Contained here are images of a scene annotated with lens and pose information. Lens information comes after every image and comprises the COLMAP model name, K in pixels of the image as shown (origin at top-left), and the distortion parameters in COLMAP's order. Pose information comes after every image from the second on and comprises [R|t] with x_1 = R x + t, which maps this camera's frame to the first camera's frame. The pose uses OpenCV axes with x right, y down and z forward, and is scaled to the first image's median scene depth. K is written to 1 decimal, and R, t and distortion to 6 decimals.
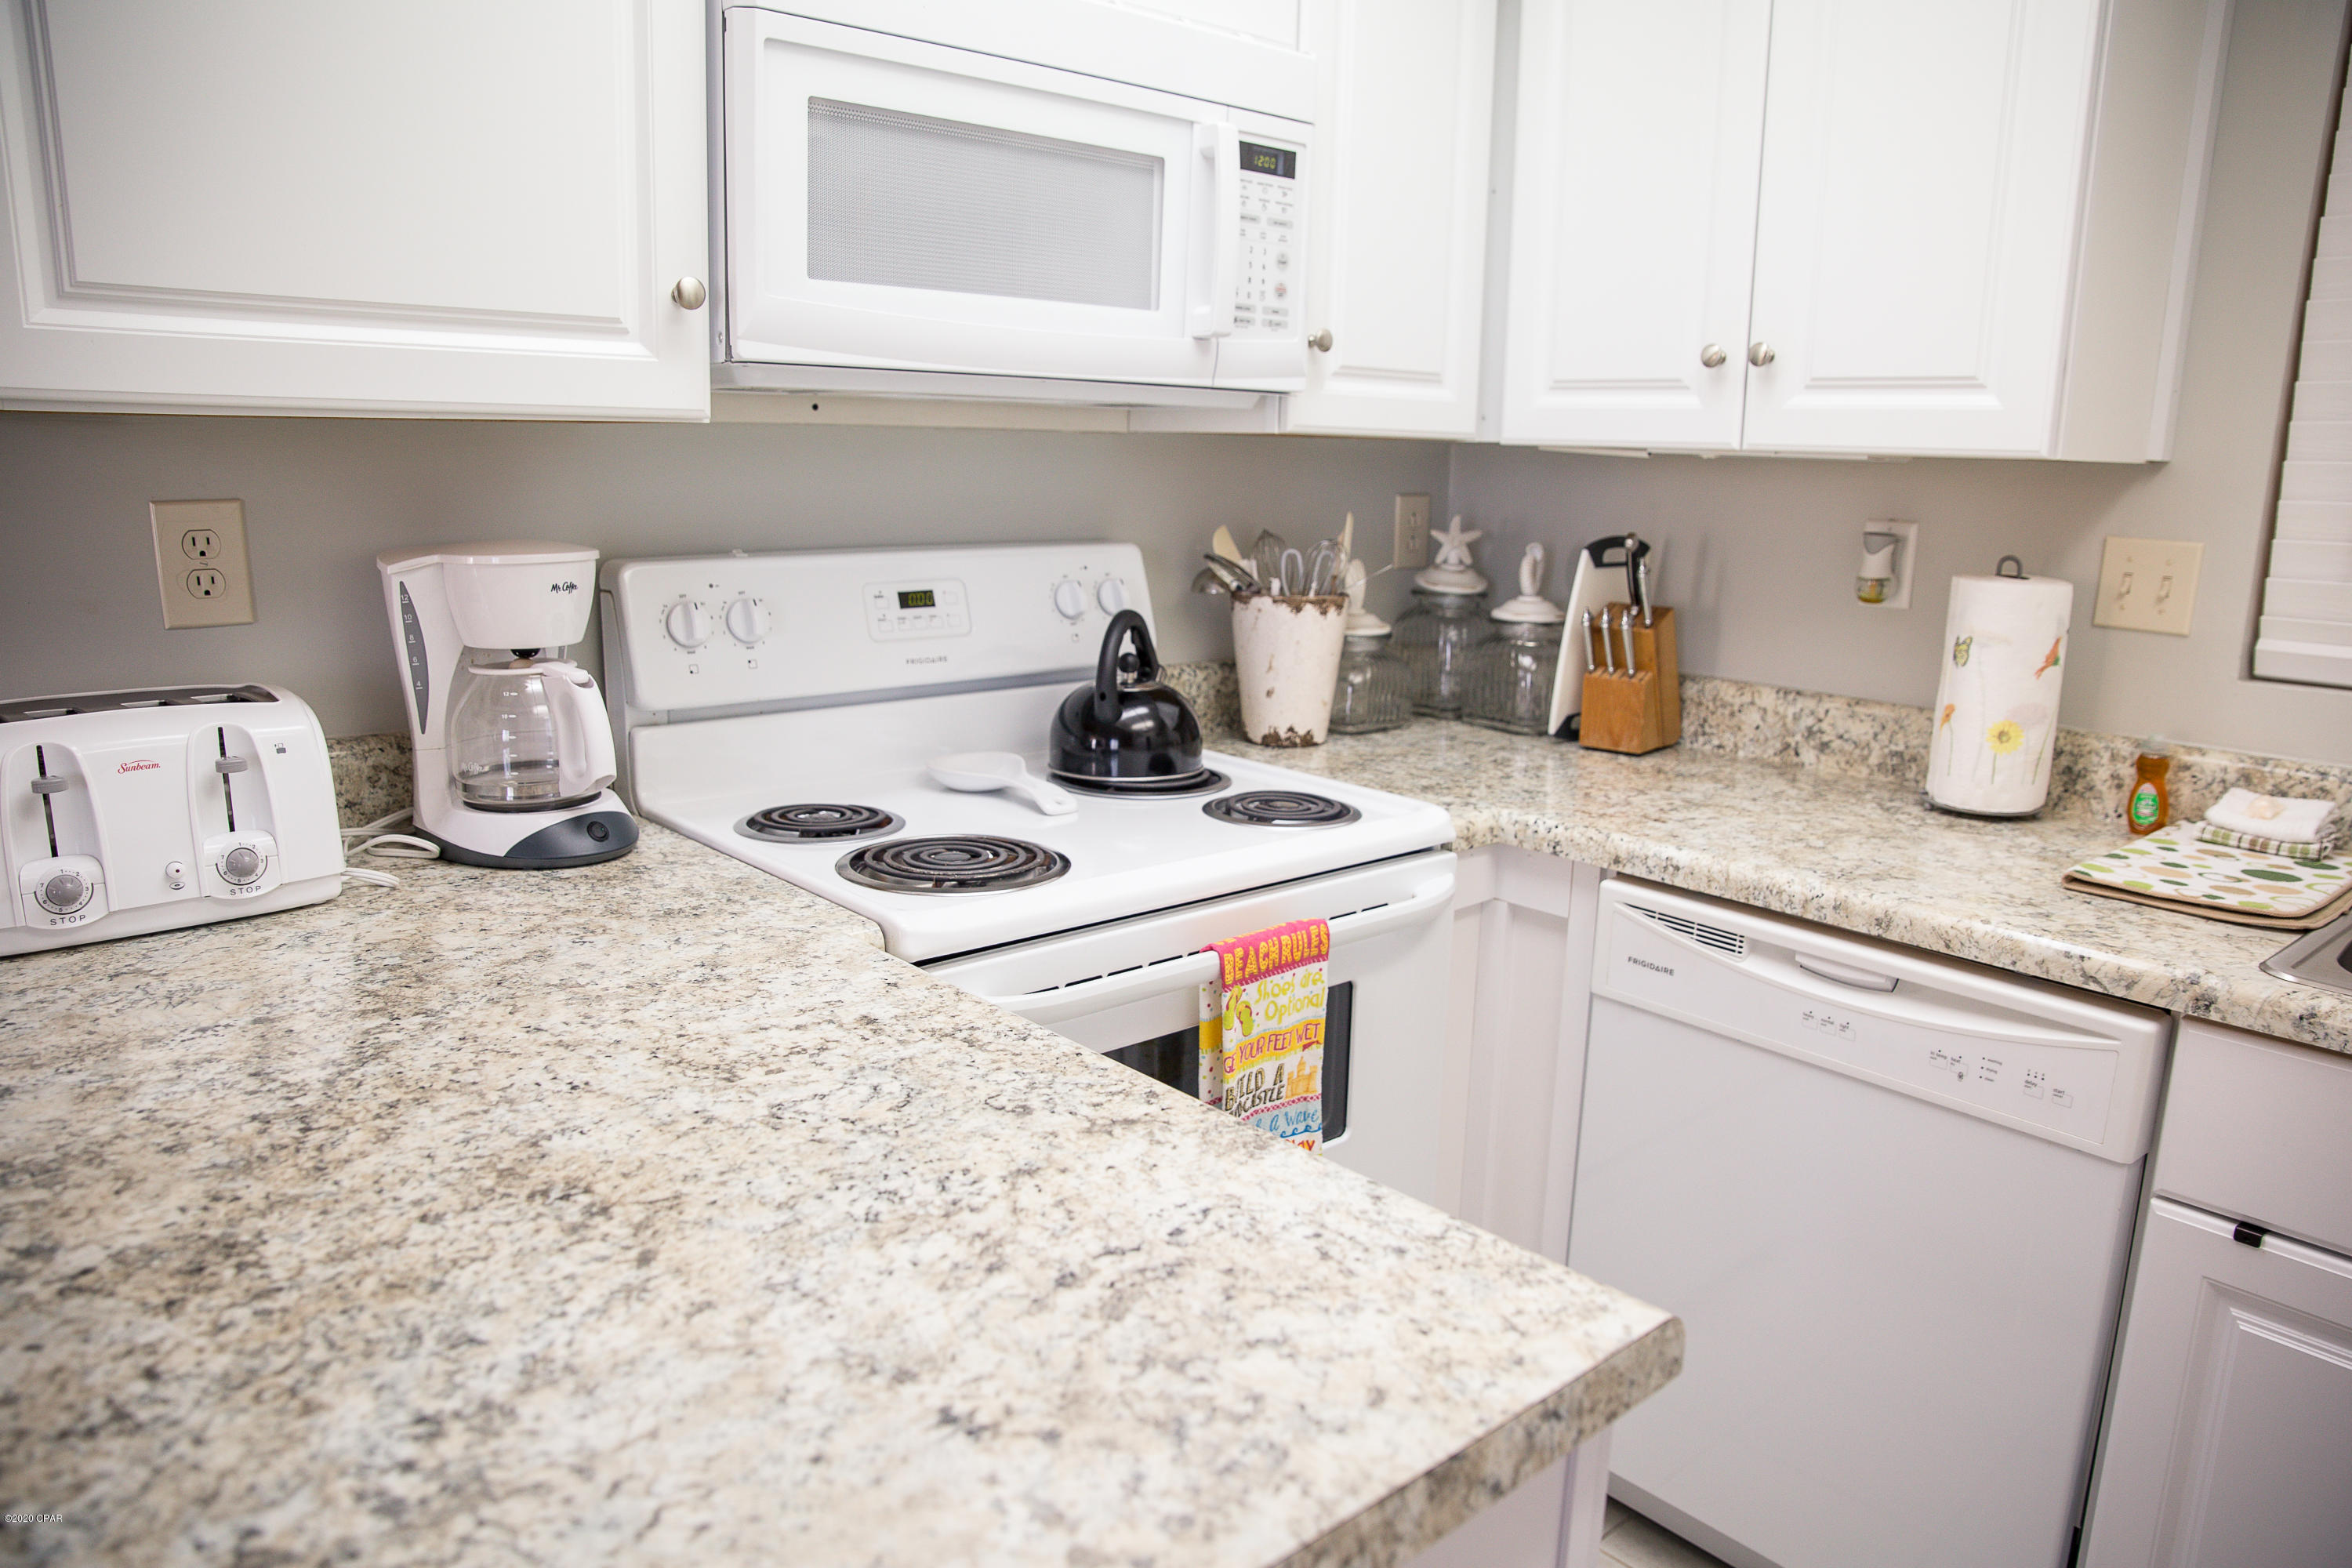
lens RADIAL K [[1618.1, 0, 1160.9], [0, 1618.1, 778.9], [0, 0, 1]] dist [-0.108403, 0.080275]
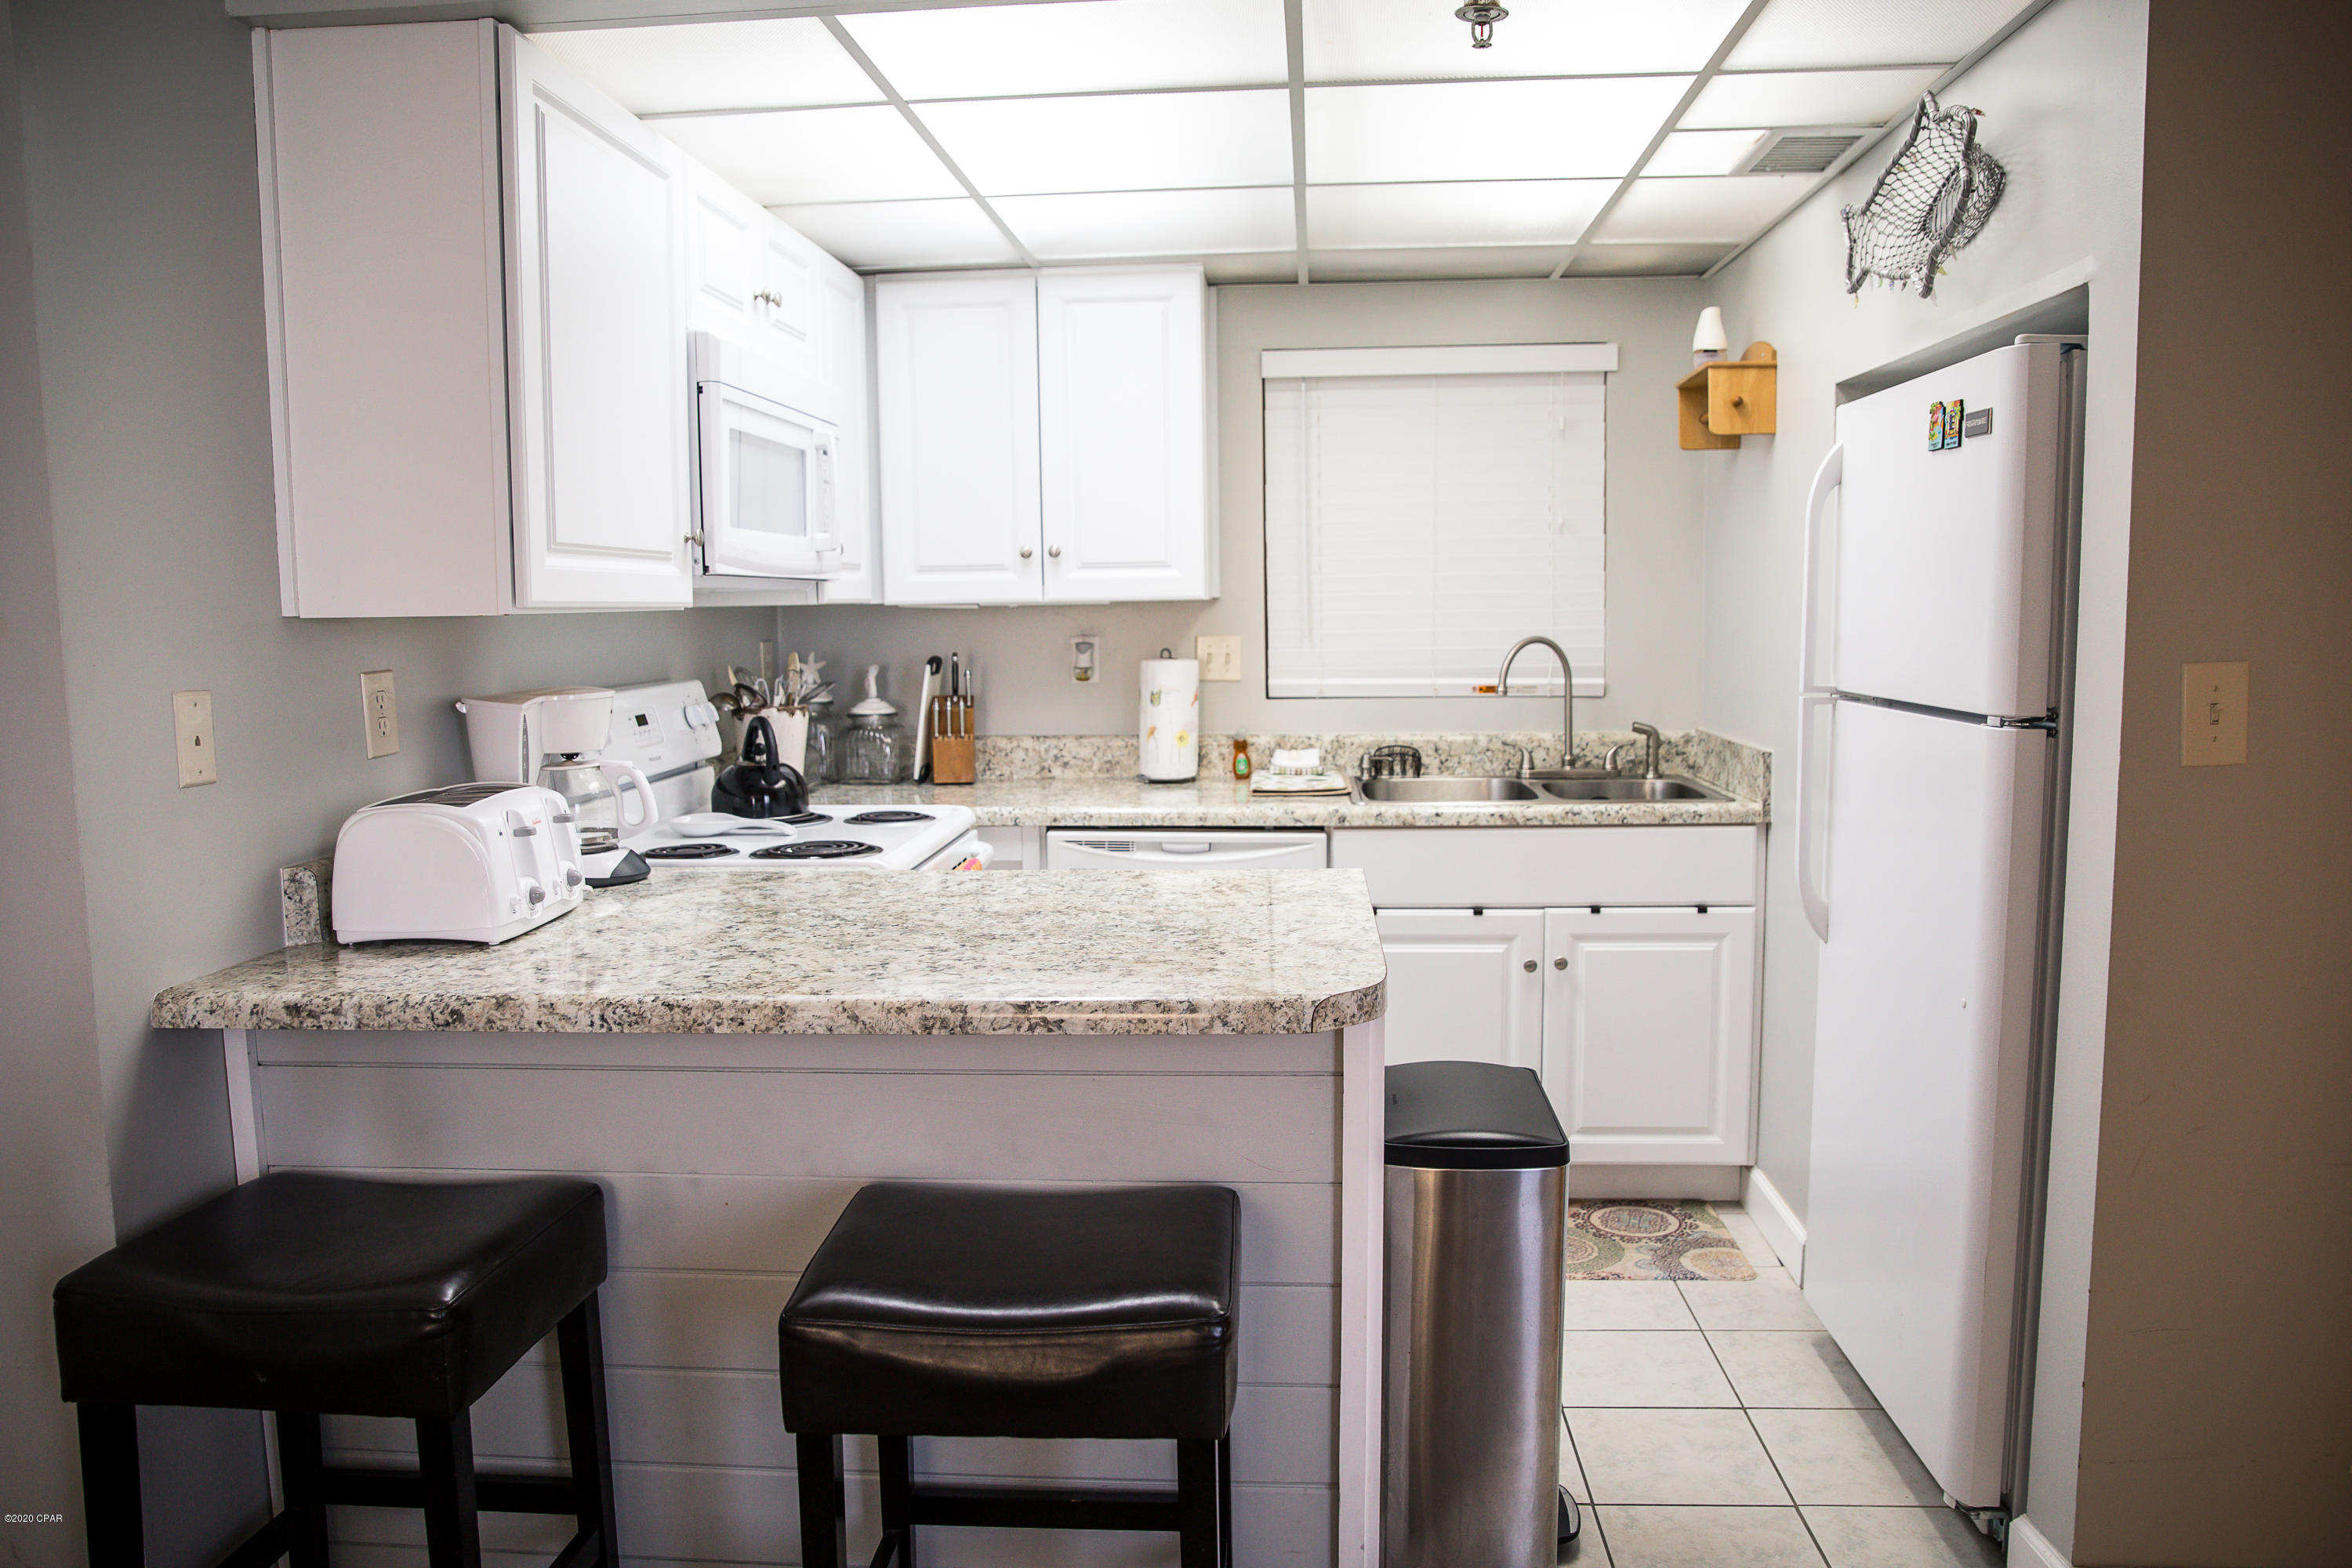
lens RADIAL K [[1618.1, 0, 1187.4], [0, 1618.1, 777.2], [0, 0, 1]] dist [-0.108403, 0.080275]
pose [[0.713689, -0.108939, 0.691939, -0.832932], [0.170188, 0.985200, -0.020427, 0.060869], [-0.679473, 0.132338, 0.721667, -0.439800]]
